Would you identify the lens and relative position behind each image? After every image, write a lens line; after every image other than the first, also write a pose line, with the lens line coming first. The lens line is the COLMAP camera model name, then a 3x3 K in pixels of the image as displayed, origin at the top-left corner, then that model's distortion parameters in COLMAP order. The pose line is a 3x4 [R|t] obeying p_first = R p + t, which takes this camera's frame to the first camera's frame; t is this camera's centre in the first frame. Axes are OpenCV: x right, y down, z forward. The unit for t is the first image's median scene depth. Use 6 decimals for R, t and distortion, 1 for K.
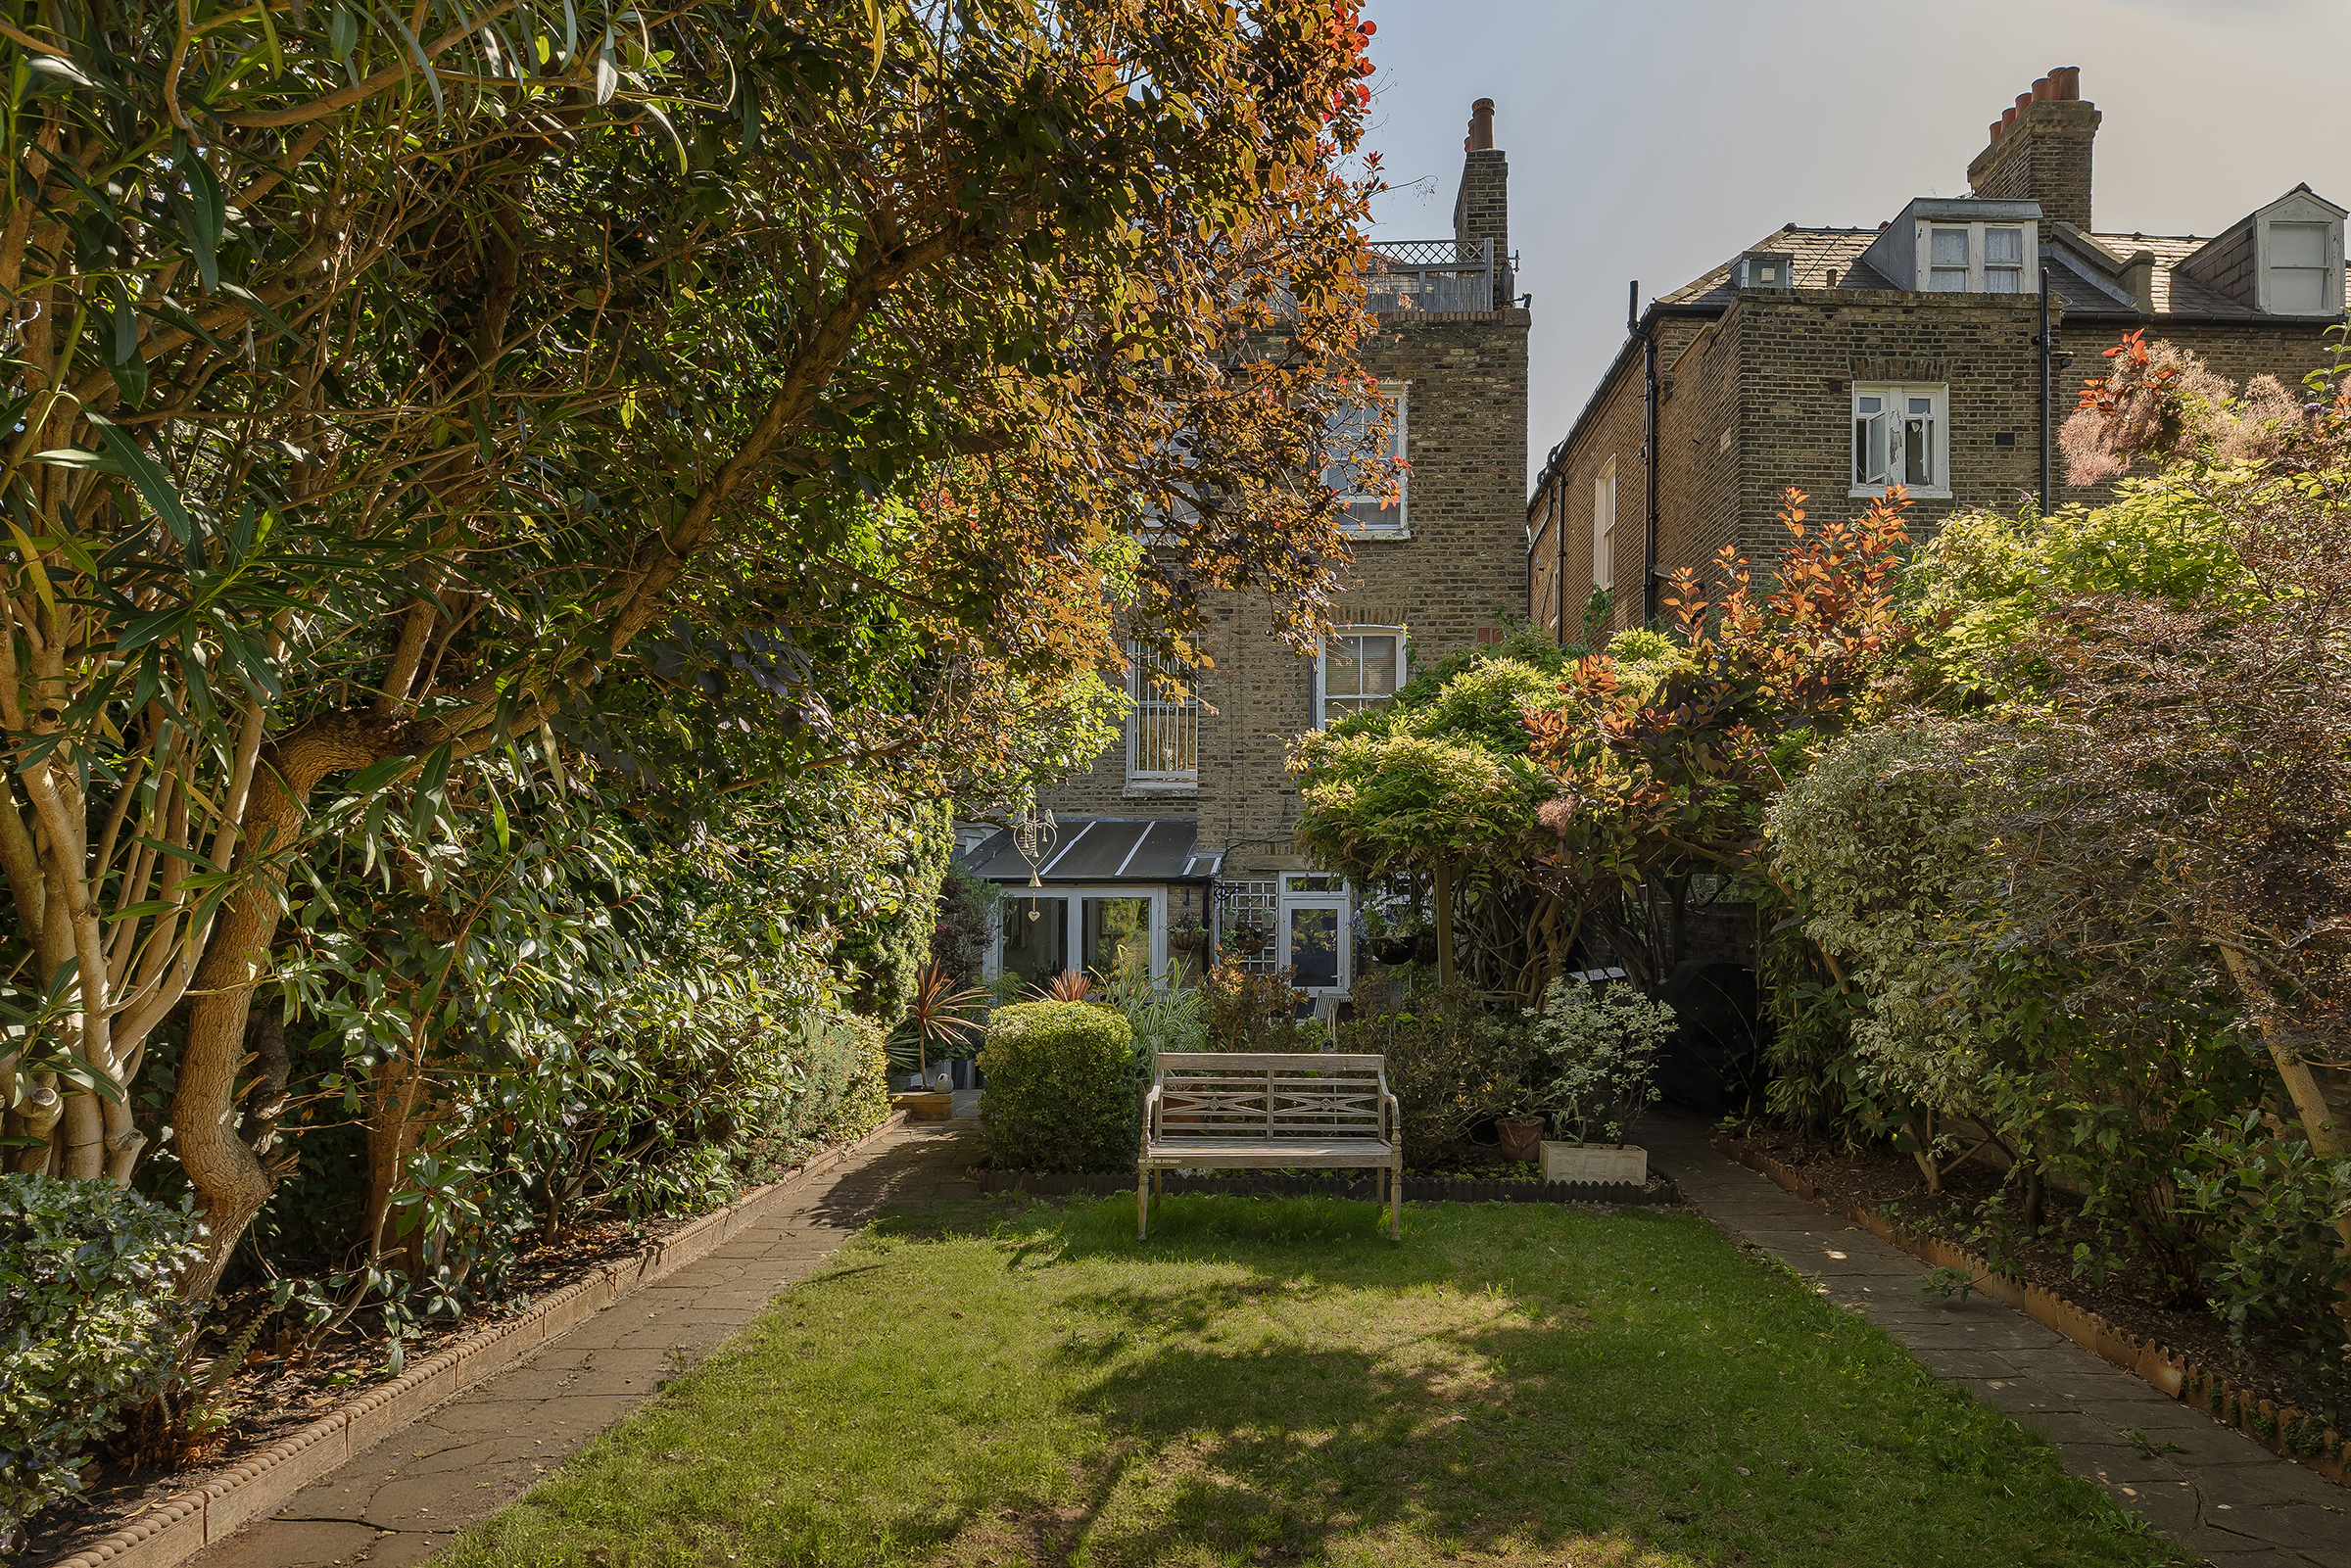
lens RADIAL K [[1165.2, 0, 1102.3], [0, 1165.2, 768.5], [0, 0, 1]] dist [0.009008, -0.005095]
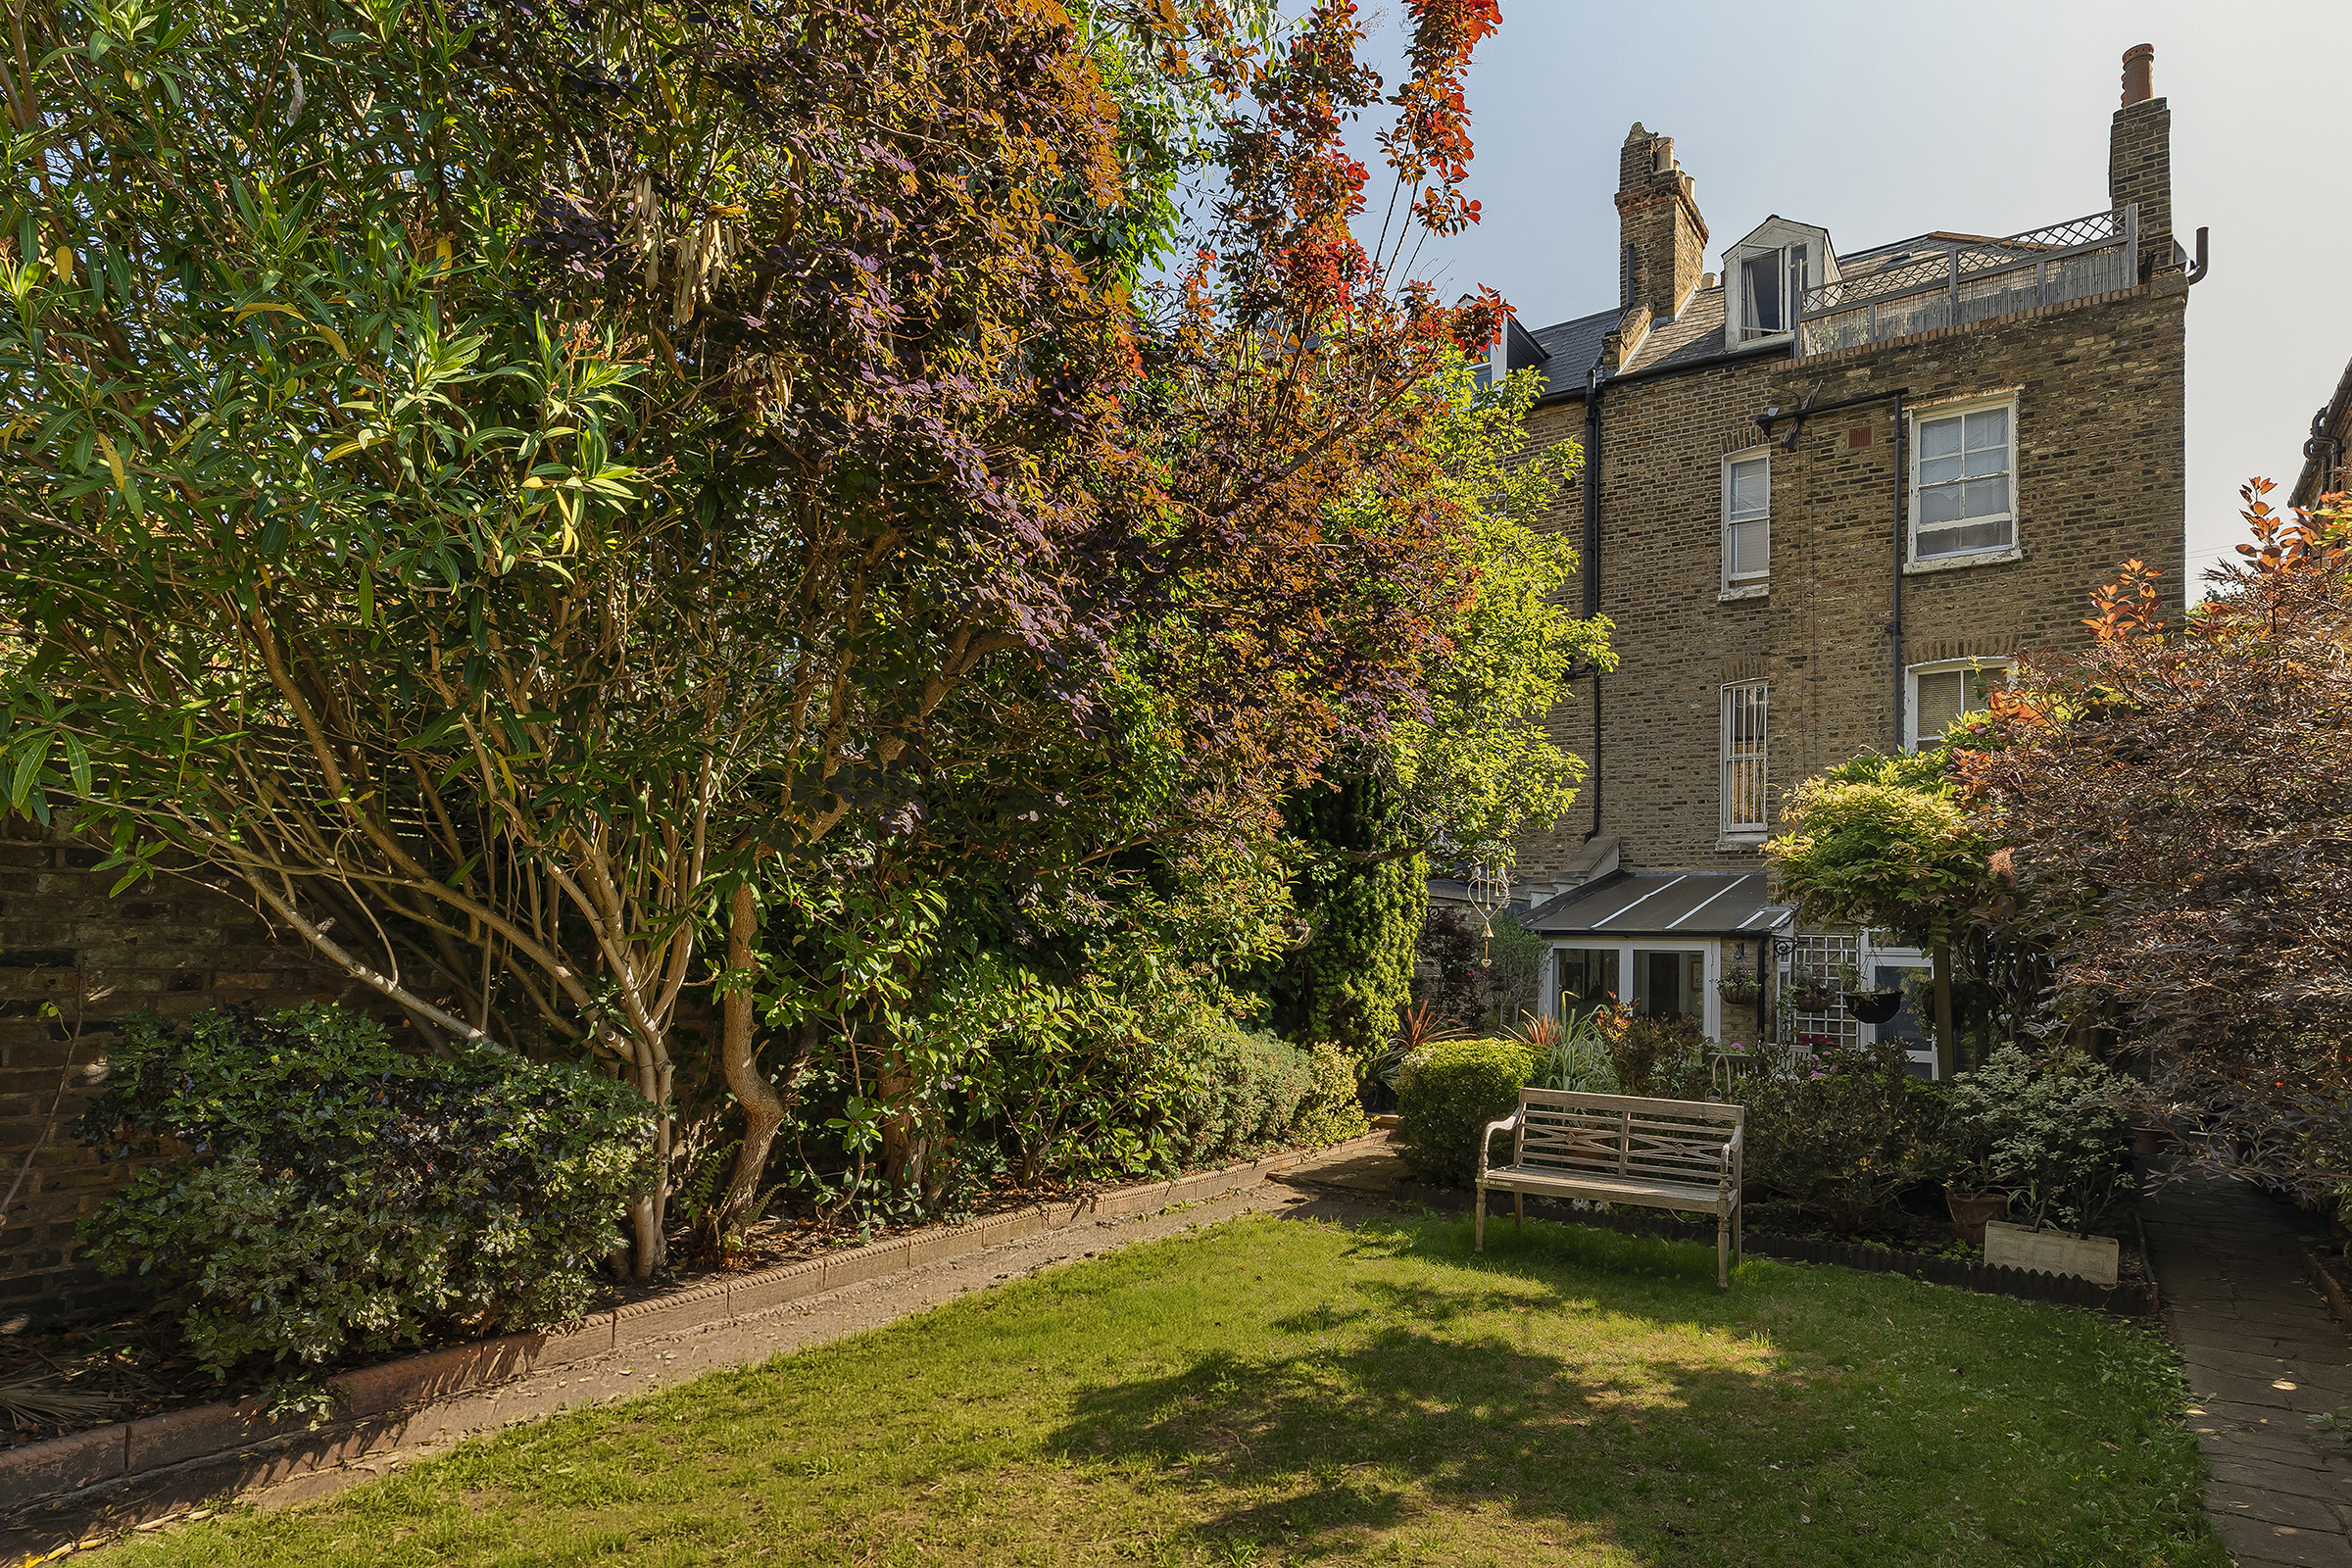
lens RADIAL K [[1024.3, 0, 1176.0], [0, 1024.3, 784.0], [0, 0, 1]] dist [0.004030, 0.000626]
pose [[0.893173, -0.055168, -0.446316, 0.214081], [0.034056, 0.997895, -0.055195, -0.001008], [0.448421, 0.034099, 0.893172, -0.026757]]
